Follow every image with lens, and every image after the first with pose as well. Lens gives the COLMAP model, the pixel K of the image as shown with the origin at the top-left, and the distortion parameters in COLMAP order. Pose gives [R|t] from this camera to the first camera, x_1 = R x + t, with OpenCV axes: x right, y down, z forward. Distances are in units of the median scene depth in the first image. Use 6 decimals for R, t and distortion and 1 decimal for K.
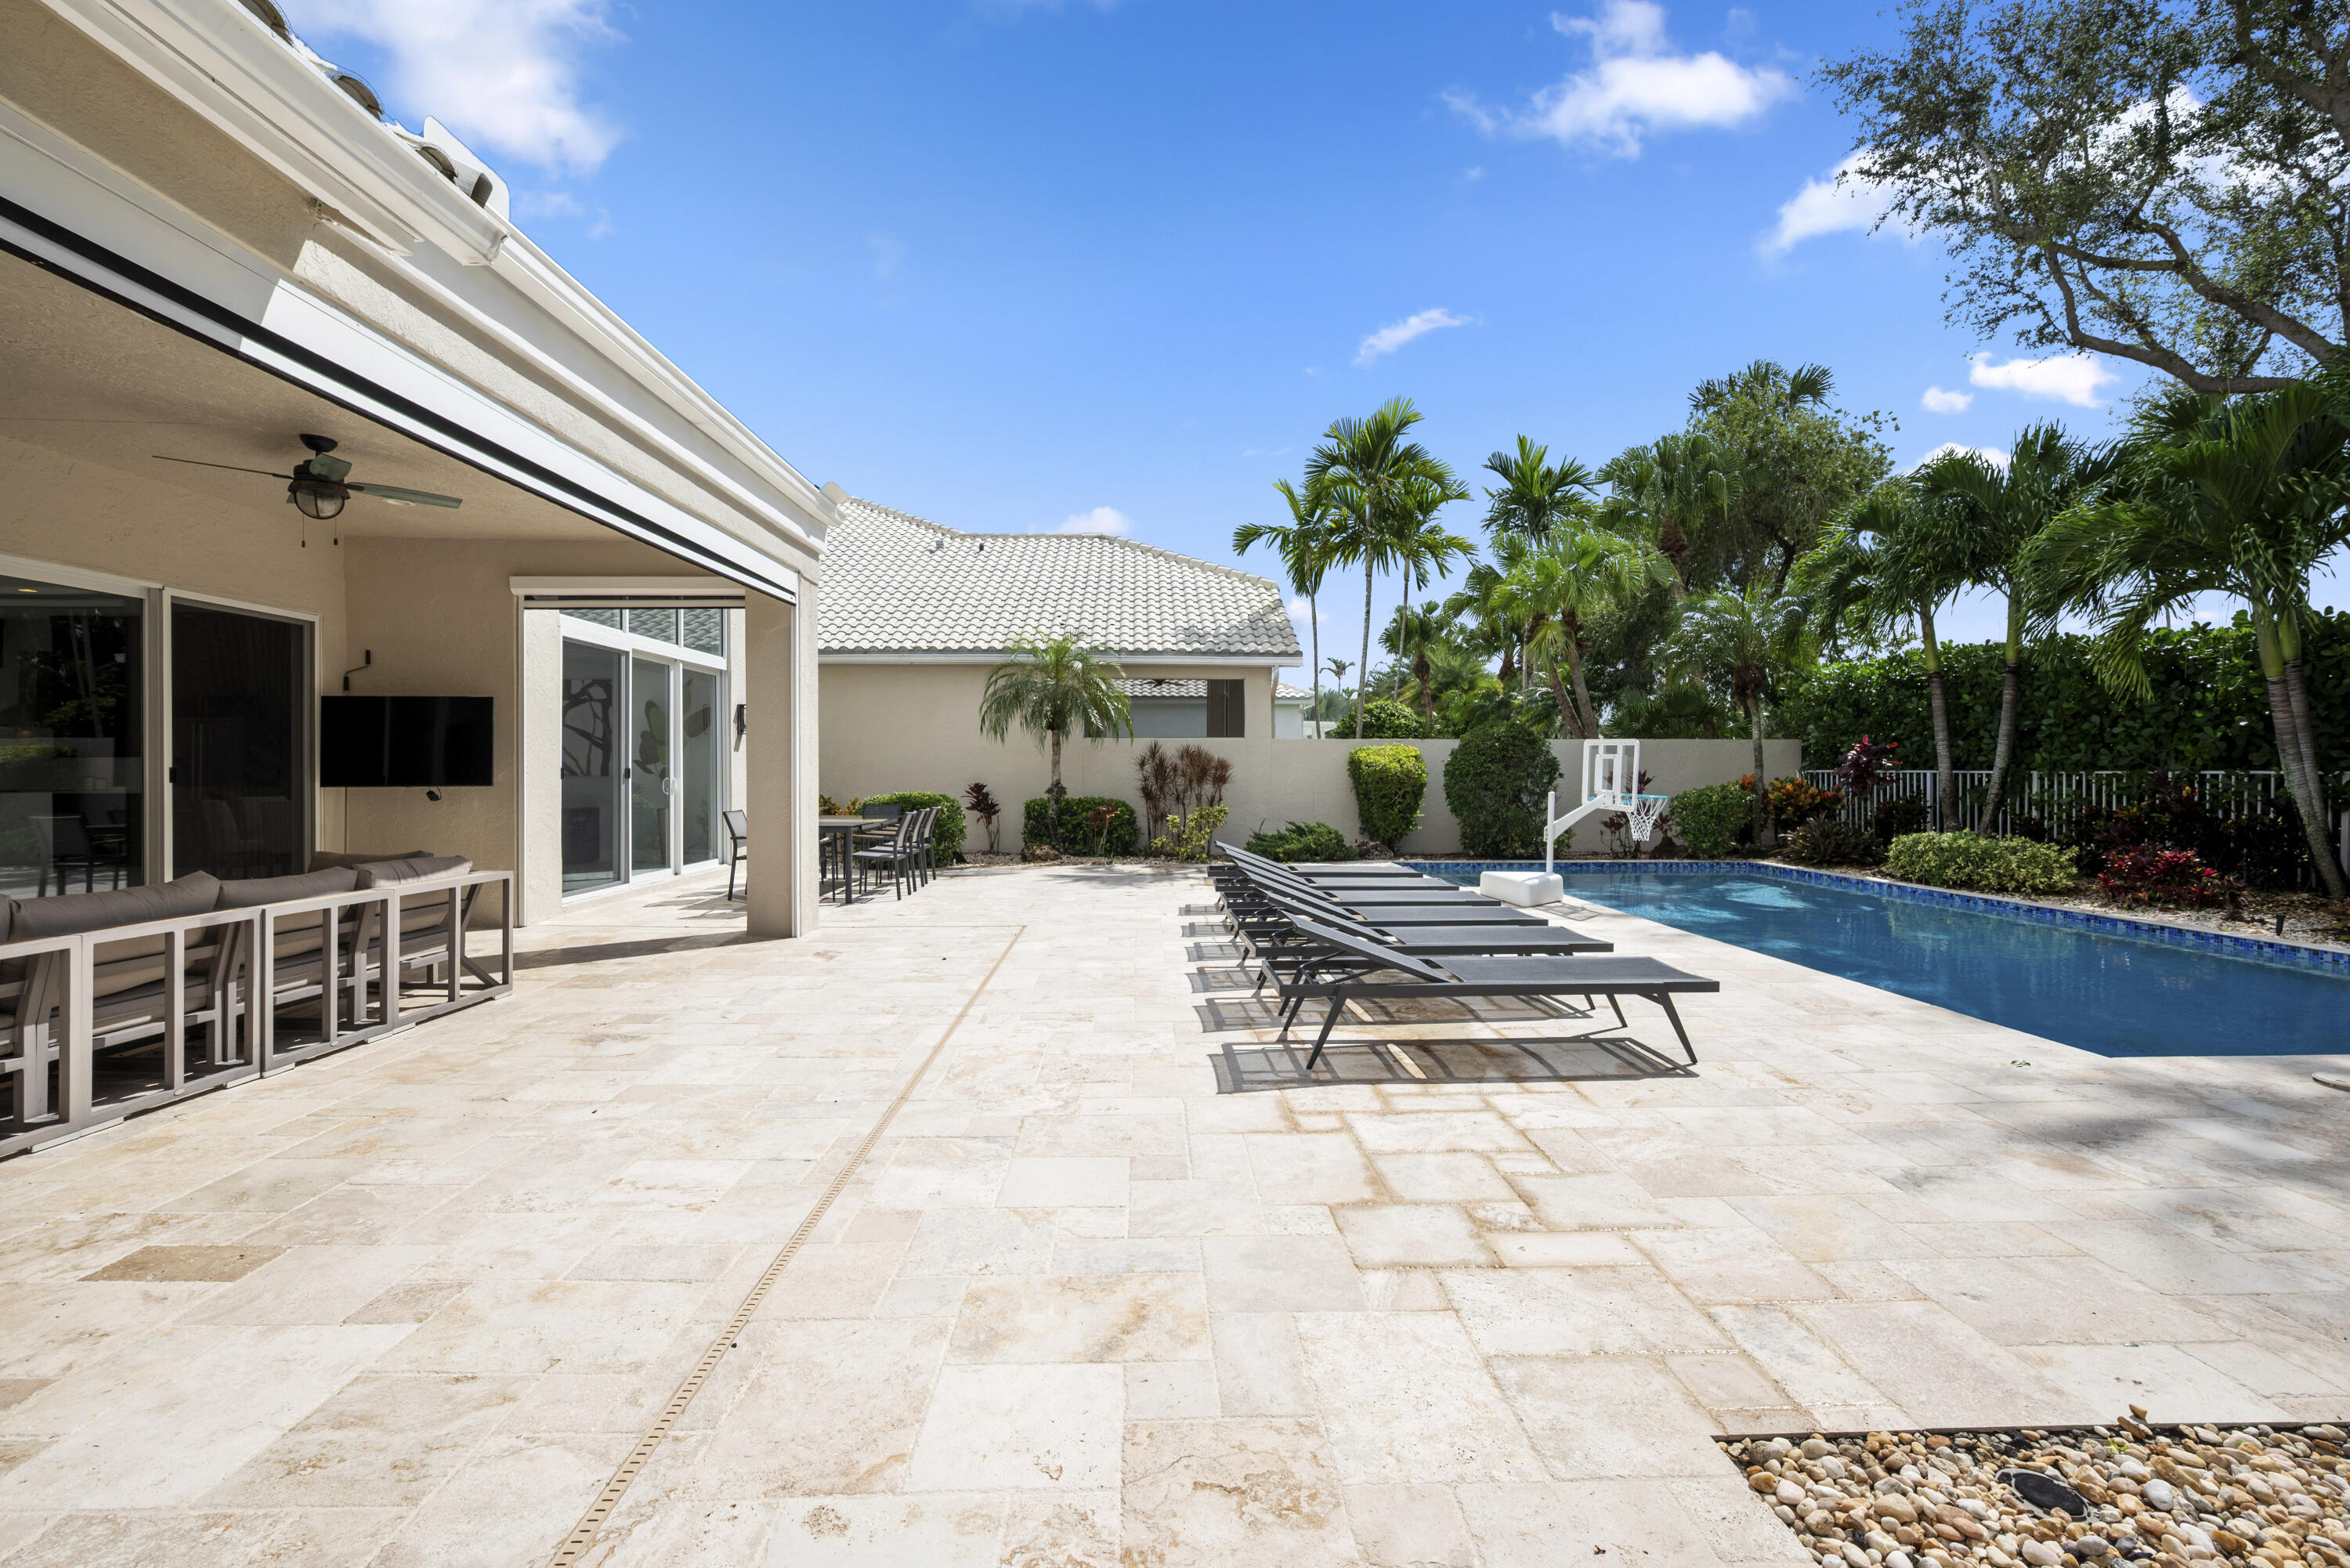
lens RADIAL K [[1014.6, 0, 1175.0], [0, 1014.6, 784.0], [0, 0, 1]] dist [-0.000511, -0.000032]
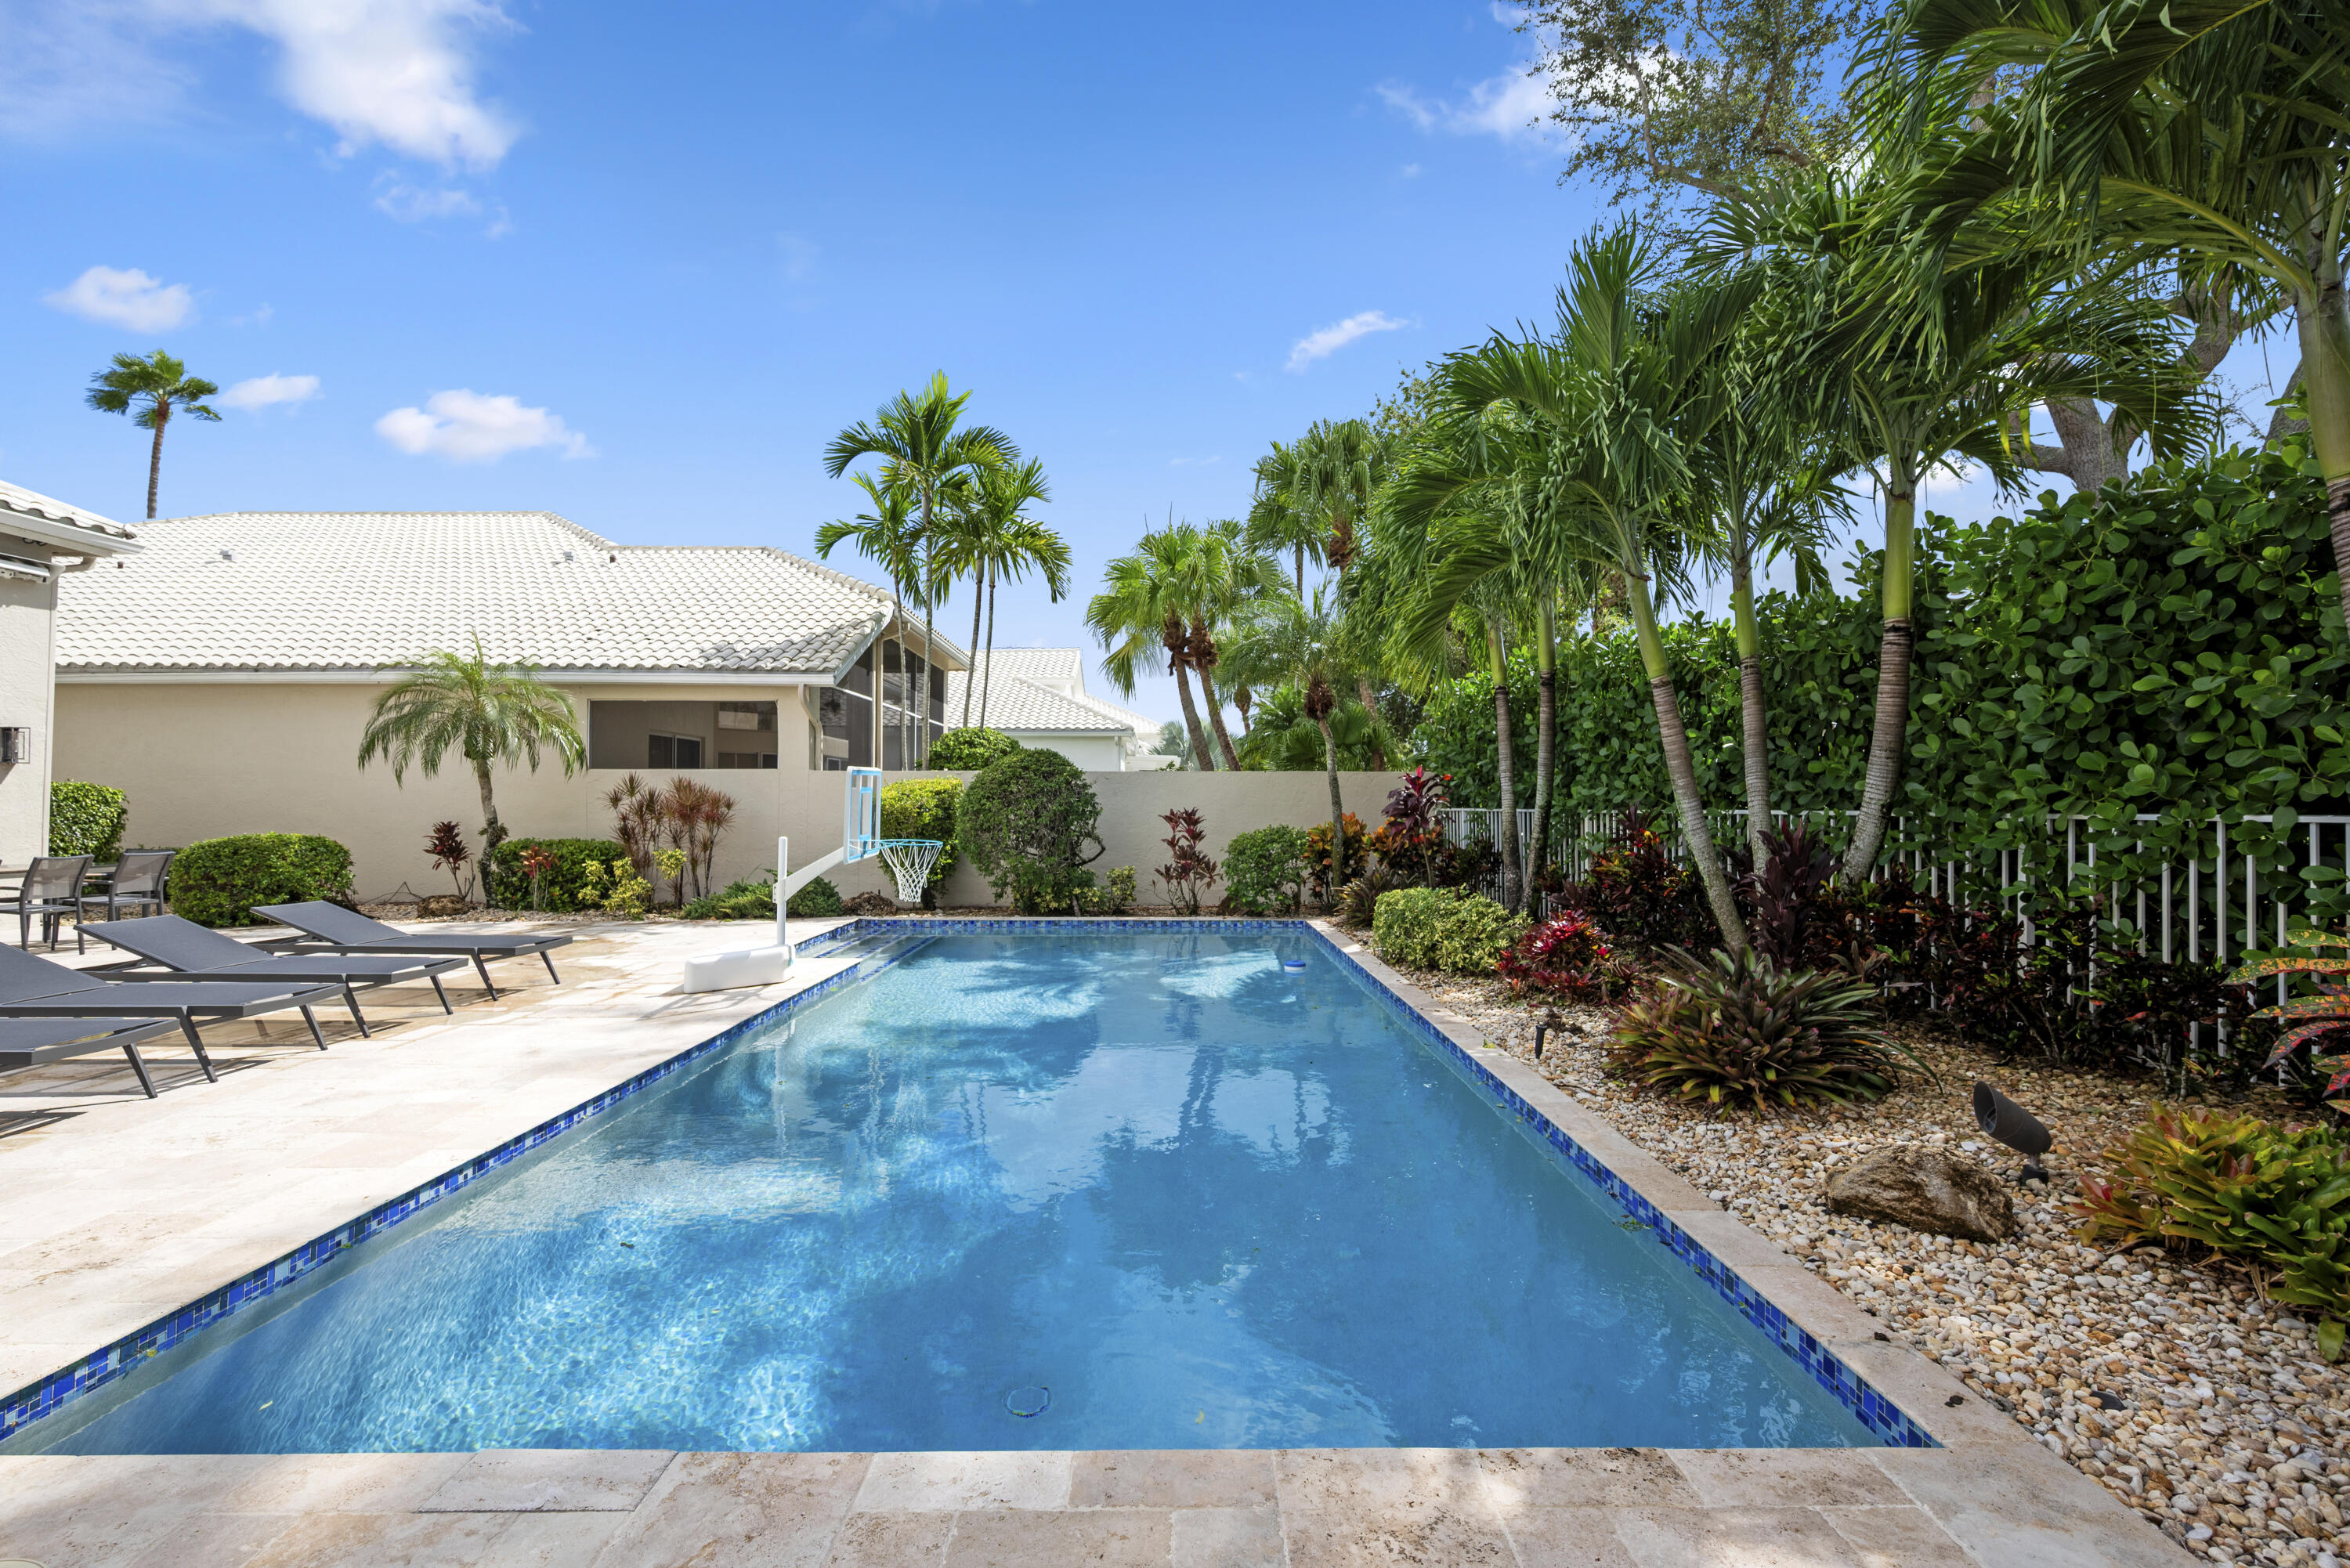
lens RADIAL K [[1014.6, 0, 1175.0], [0, 1014.6, 784.0], [0, 0, 1]] dist [-0.001376, -0.000646]
pose [[0.999698, 0.000181, -0.024569, 0.469539], [-0.001065, 0.999352, -0.035983, -0.003492], [0.024547, 0.035998, 0.999050, 0.177258]]
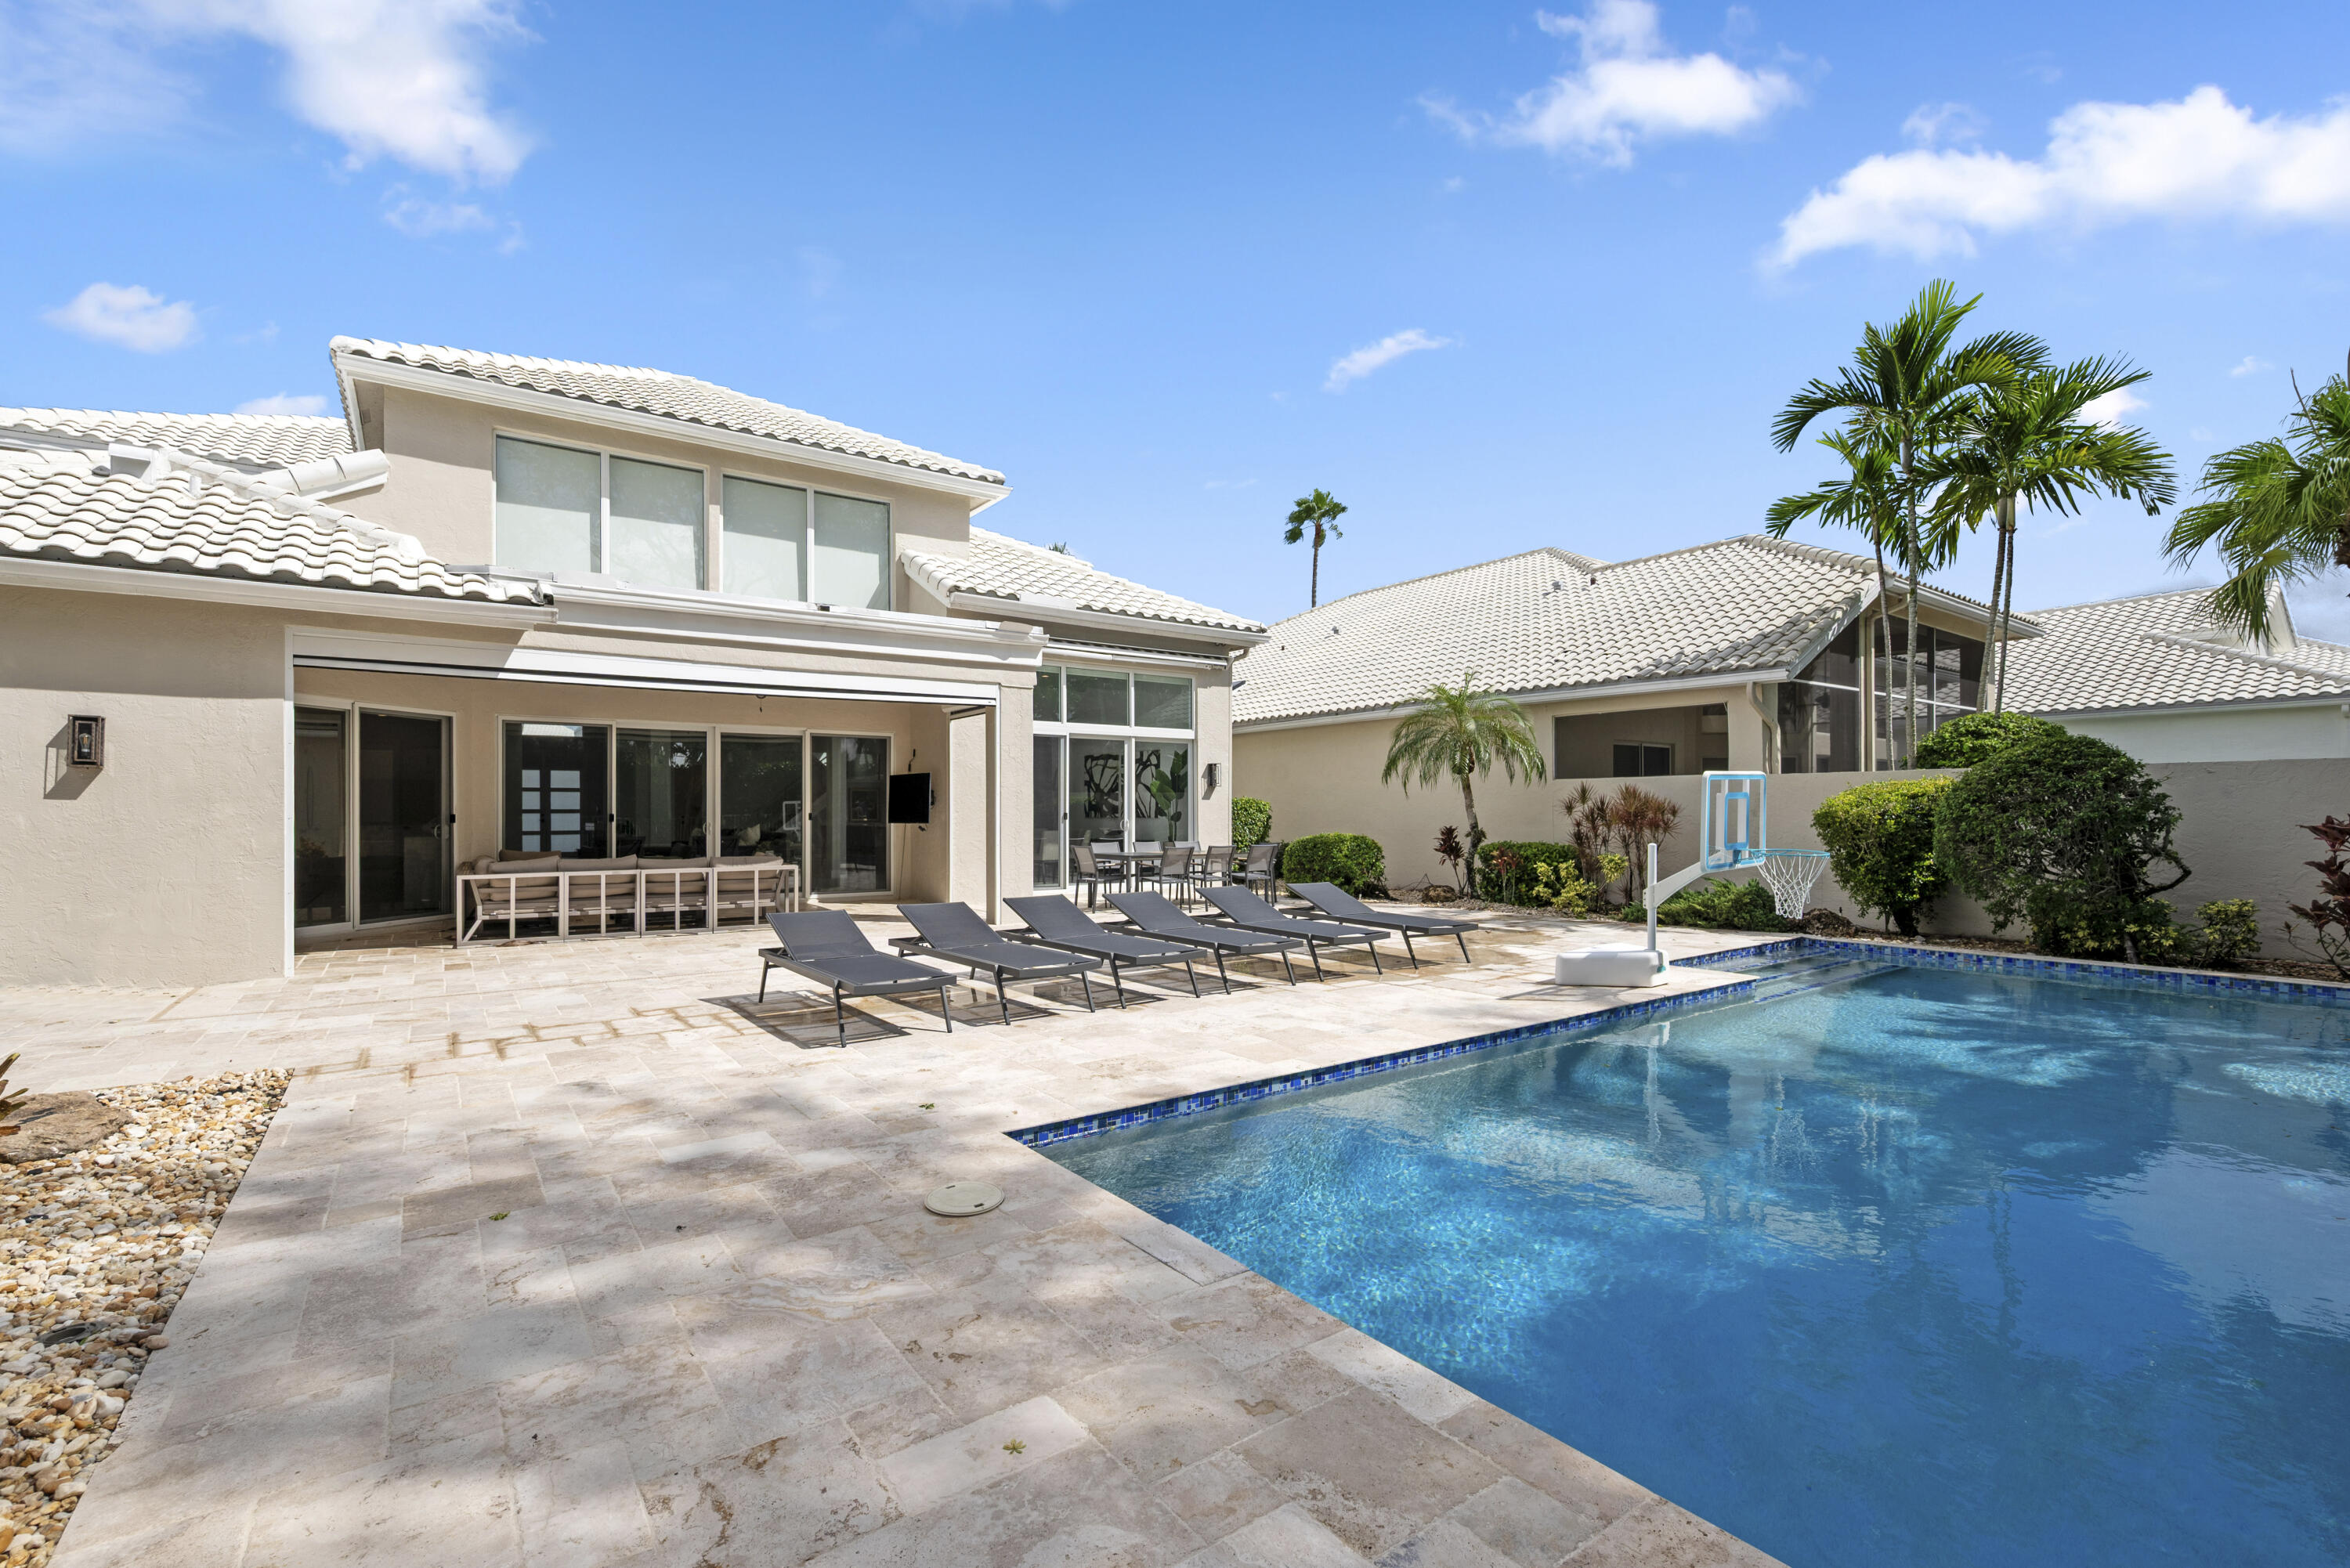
lens RADIAL K [[1025.0, 0, 1176.5], [0, 1025.0, 820.4], [0, 0, 1]] dist [-0.002755, -0.000404]
pose [[0.561746, 0.005101, -0.827294, 0.554686], [-0.010513, 0.999944, -0.000973, -0.003534], [0.827243, 0.009244, 0.561768, 0.193814]]
